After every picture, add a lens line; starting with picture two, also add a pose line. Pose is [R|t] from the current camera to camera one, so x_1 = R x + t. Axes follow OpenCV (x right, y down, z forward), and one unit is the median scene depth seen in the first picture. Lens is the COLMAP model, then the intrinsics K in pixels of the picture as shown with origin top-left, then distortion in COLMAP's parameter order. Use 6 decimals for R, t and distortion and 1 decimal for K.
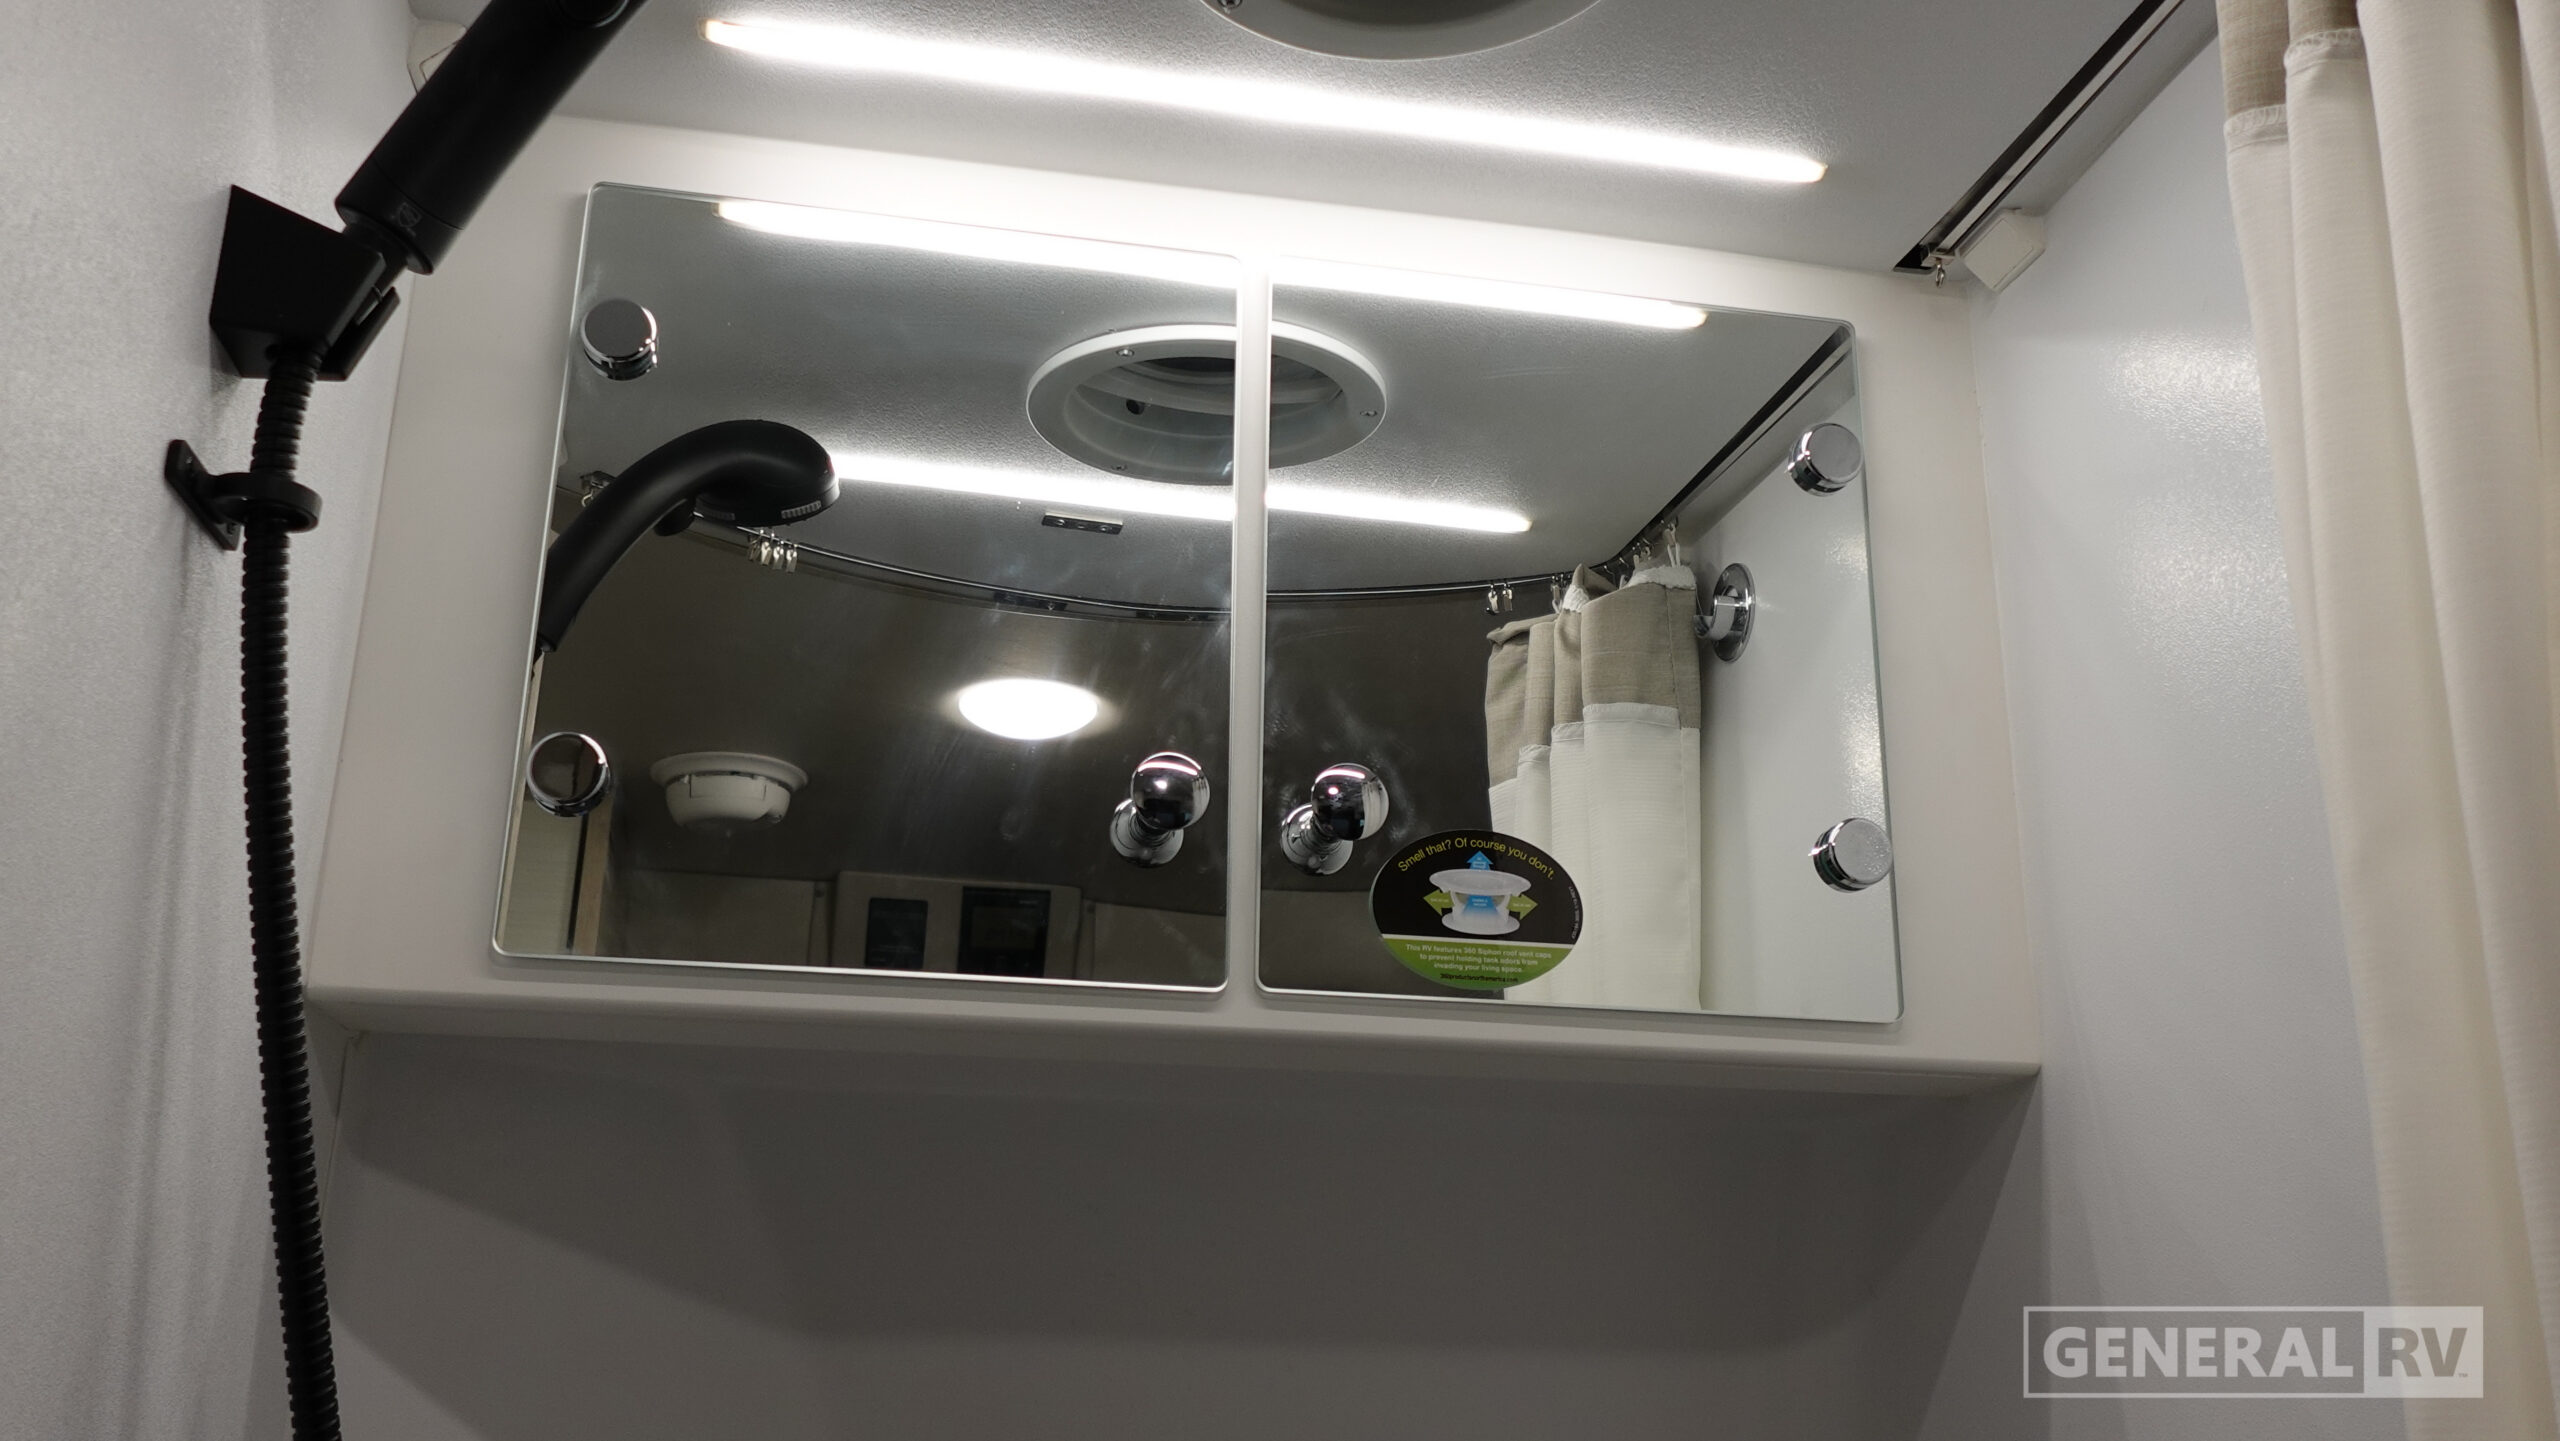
lens RADIAL K [[2184.9, 0, 1282.6], [0, 2184.9, 714.3], [0, 0, 1]] dist [0.000629, 0.005954]
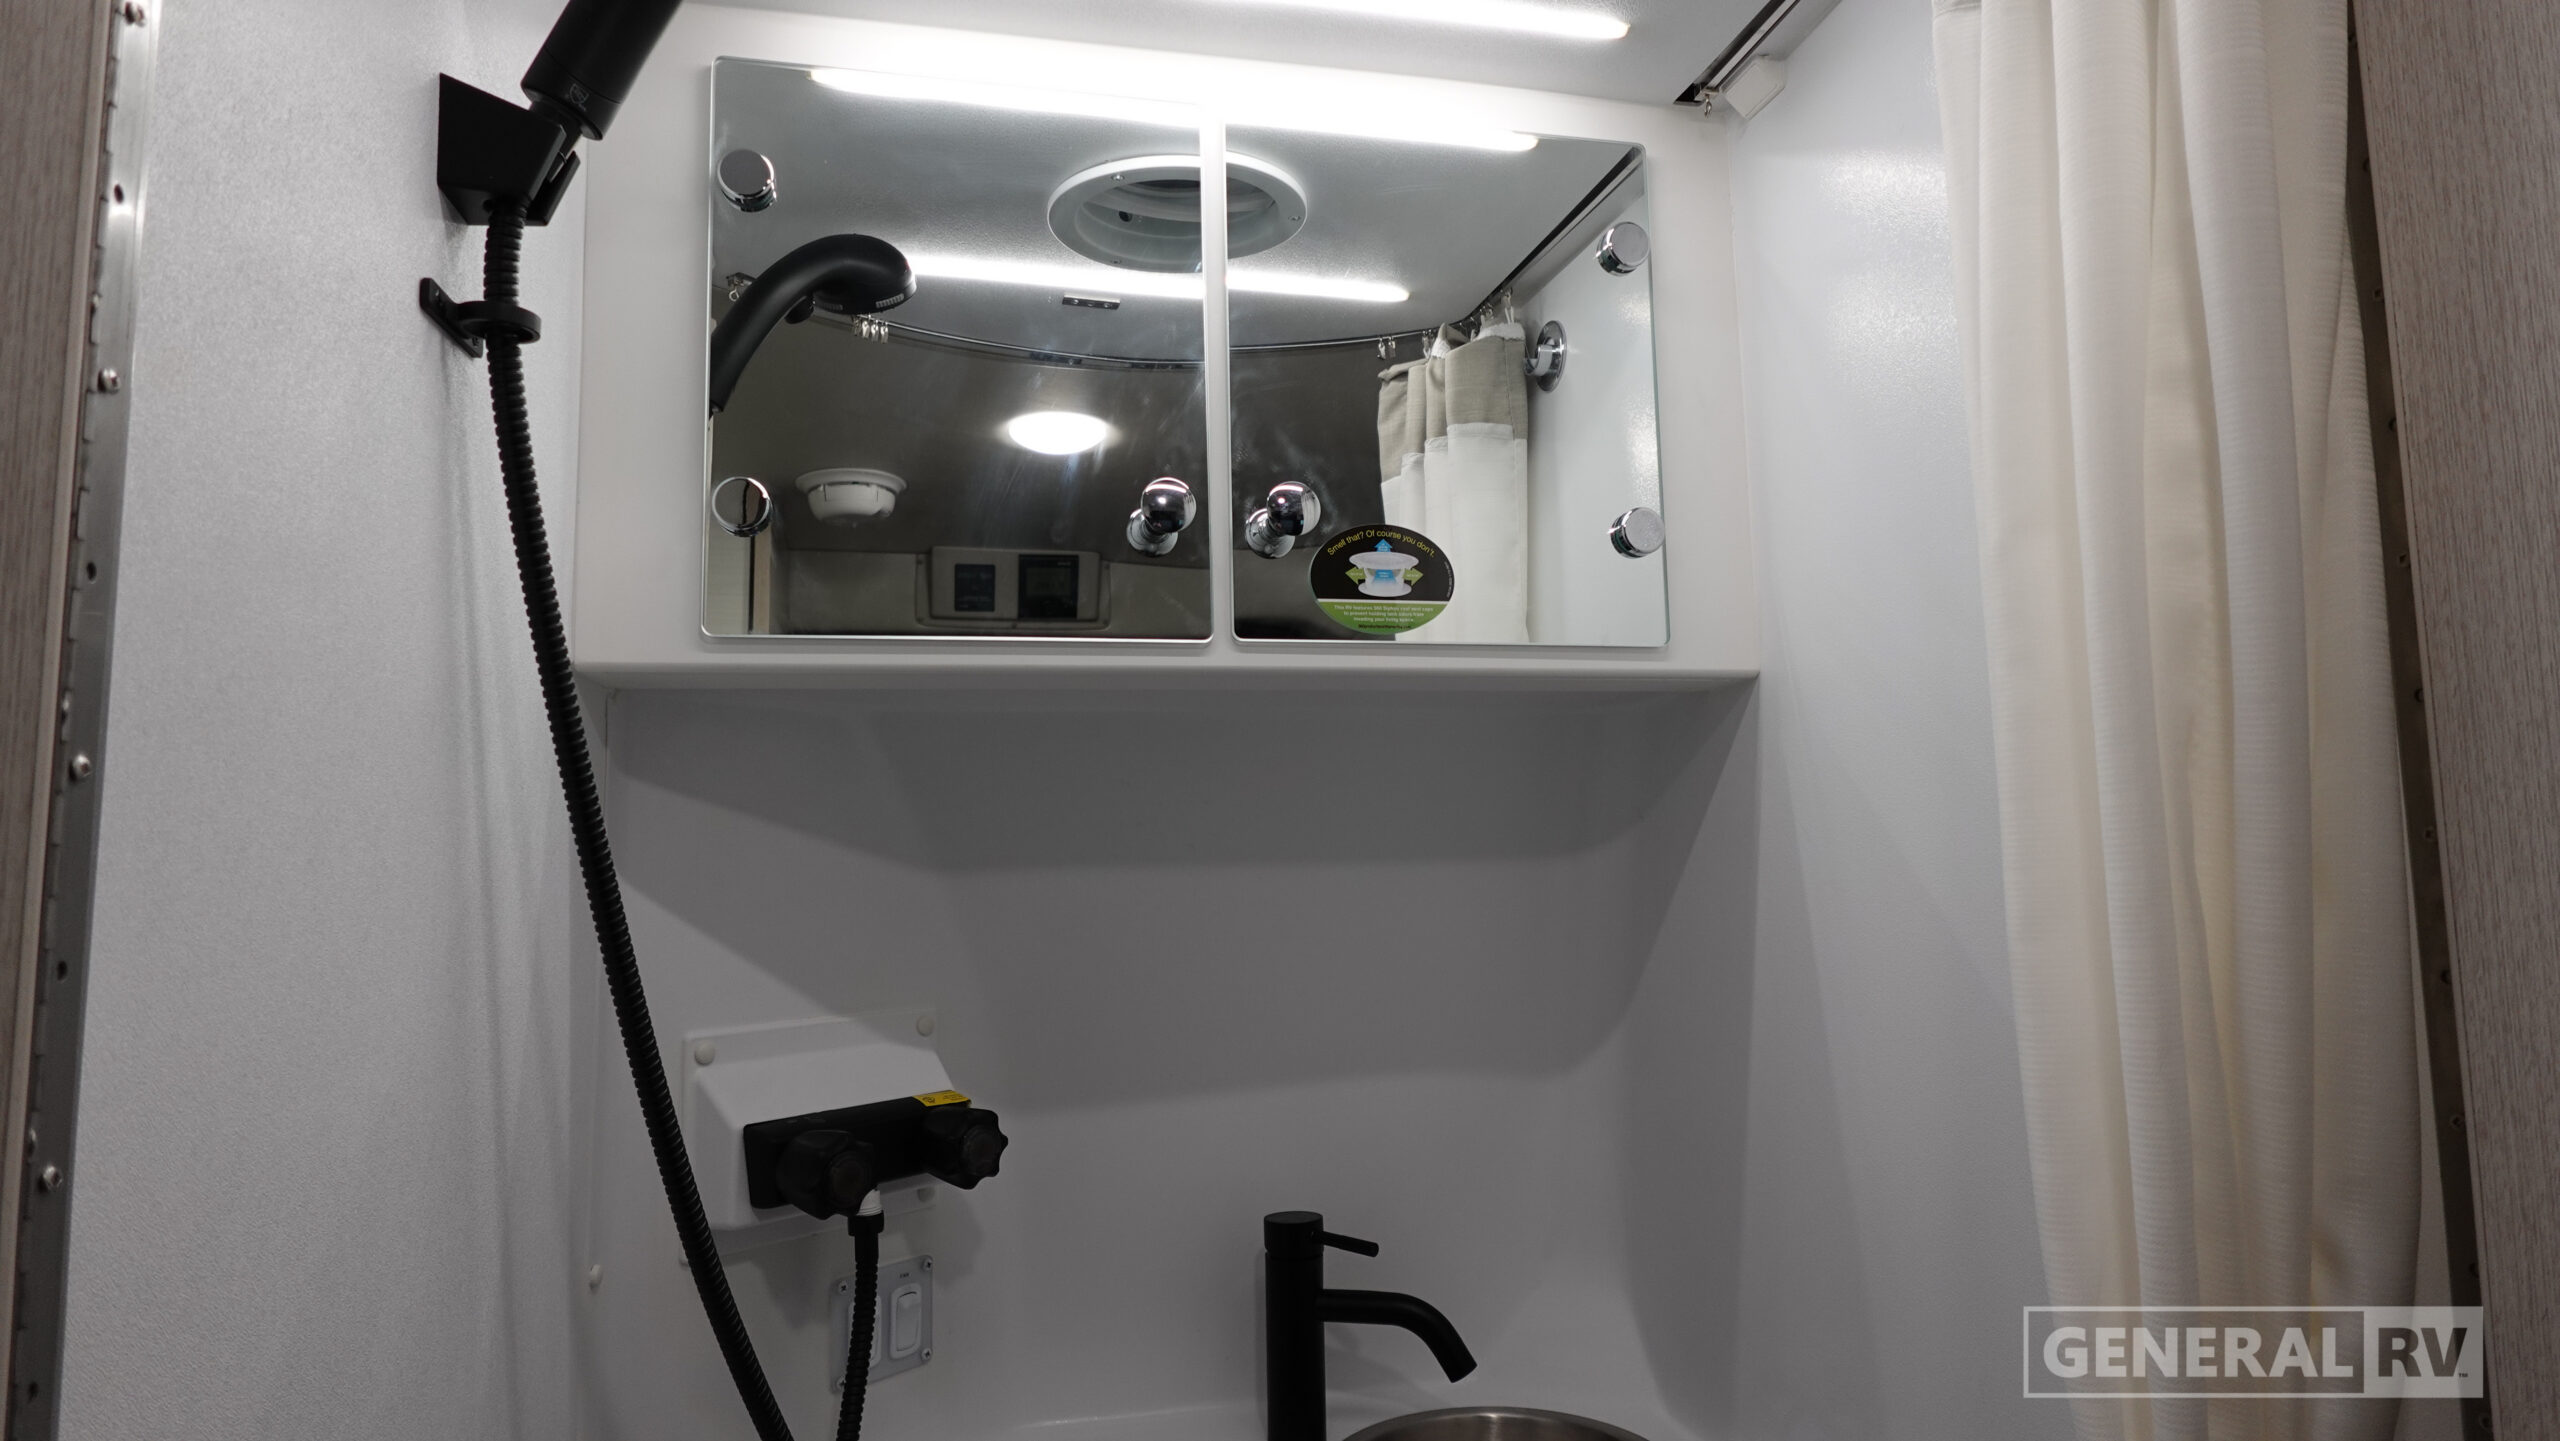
lens RADIAL K [[1464.1, 0, 1283.9], [0, 1464.1, 723.5], [0, 0, 1]] dist [-0.003492, 0.002647]
pose [[0.998882, -0.033985, 0.032862, -0.011619], [0.026452, 0.977920, 0.207300, -0.020862], [-0.039182, -0.206199, 0.977725, 0.028967]]
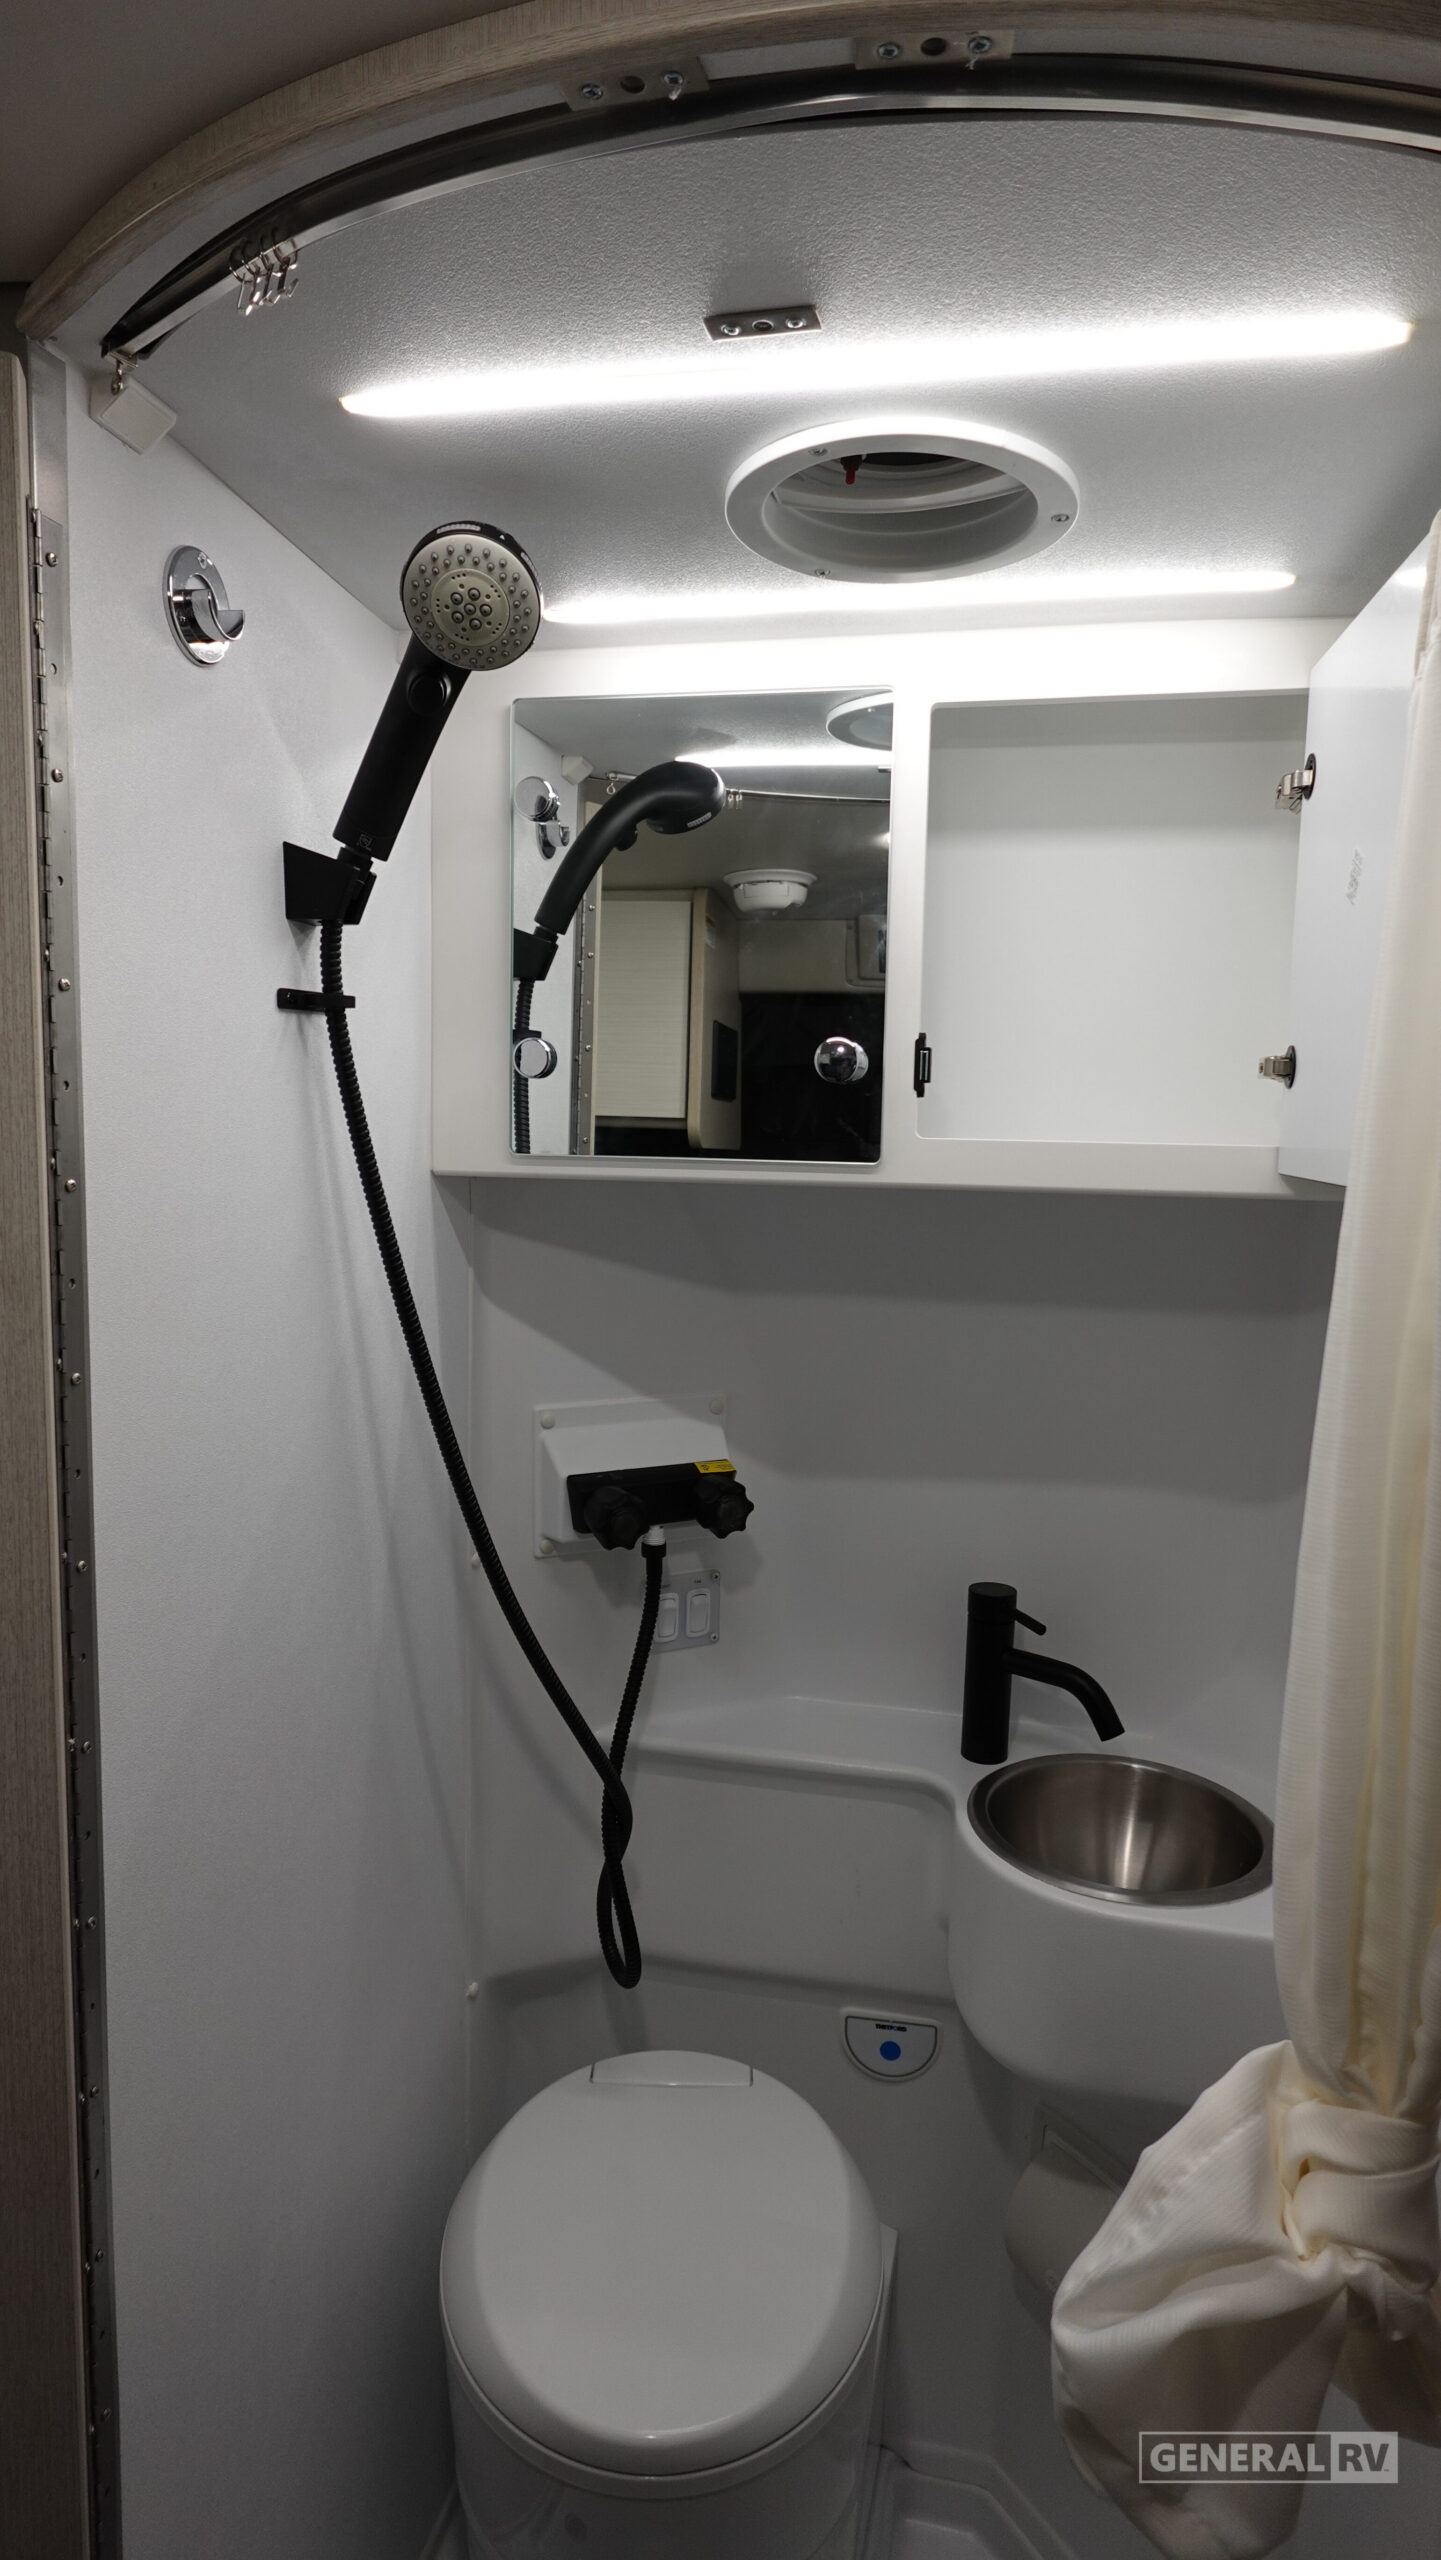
lens RADIAL K [[1464.1, 0, 717.4], [0, 1464.1, 1297.6], [0, 0, 1]] dist [-0.003492, 0.002647]
pose [[0.918573, 0.056175, -0.391240, 0.312853], [0.113672, 0.910484, 0.397614, -0.255373], [0.378553, -0.409711, 0.829961, -0.092881]]
